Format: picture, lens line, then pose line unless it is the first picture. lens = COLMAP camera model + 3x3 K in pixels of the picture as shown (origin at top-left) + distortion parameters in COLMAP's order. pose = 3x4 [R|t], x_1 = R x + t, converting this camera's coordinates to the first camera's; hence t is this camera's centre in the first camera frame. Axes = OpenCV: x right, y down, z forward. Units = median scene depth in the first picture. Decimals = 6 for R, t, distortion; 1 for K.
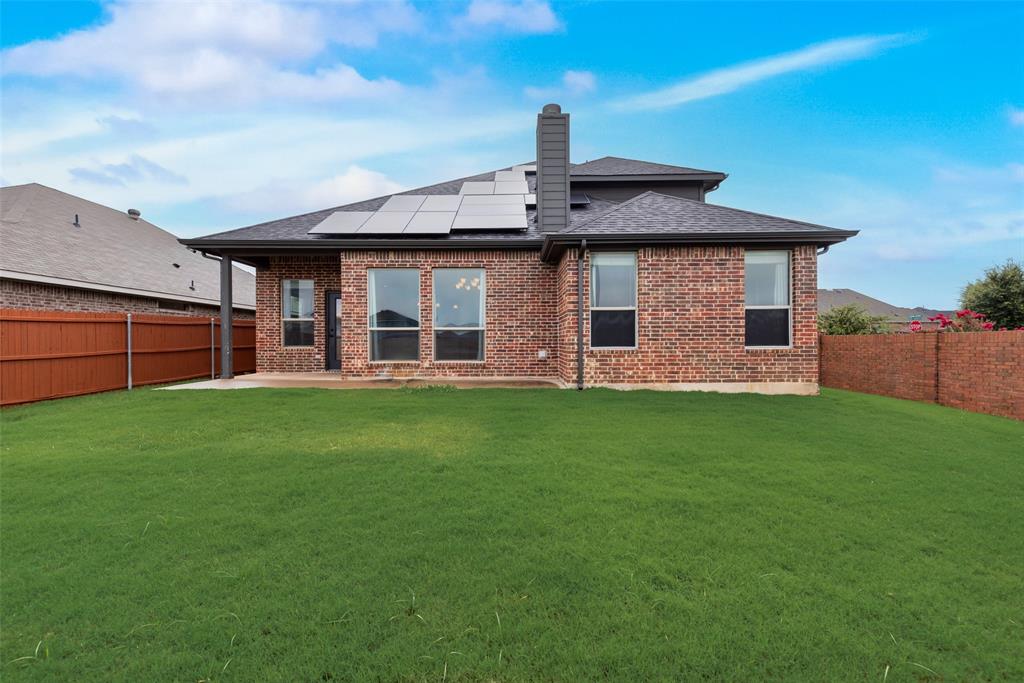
lens RADIAL K [[416.9, 0, 509.2], [0, 416.9, 336.3], [0, 0, 1]] dist [0.004257, 0.000212]
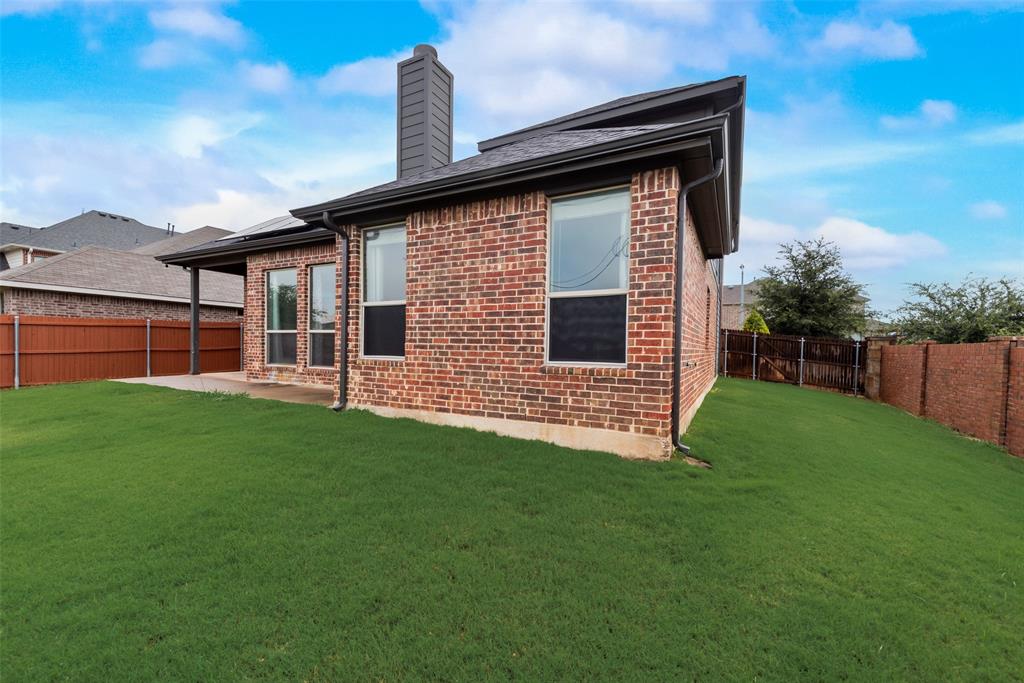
lens RADIAL K [[416.9, 0, 511.8], [0, 416.9, 351.3], [0, 0, 1]] dist [0.004257, 0.000212]
pose [[0.893255, 0.023107, -0.448955, 0.788075], [-0.014470, 0.999639, 0.022660, -0.002582], [0.449316, -0.013745, 0.893267, 0.456176]]
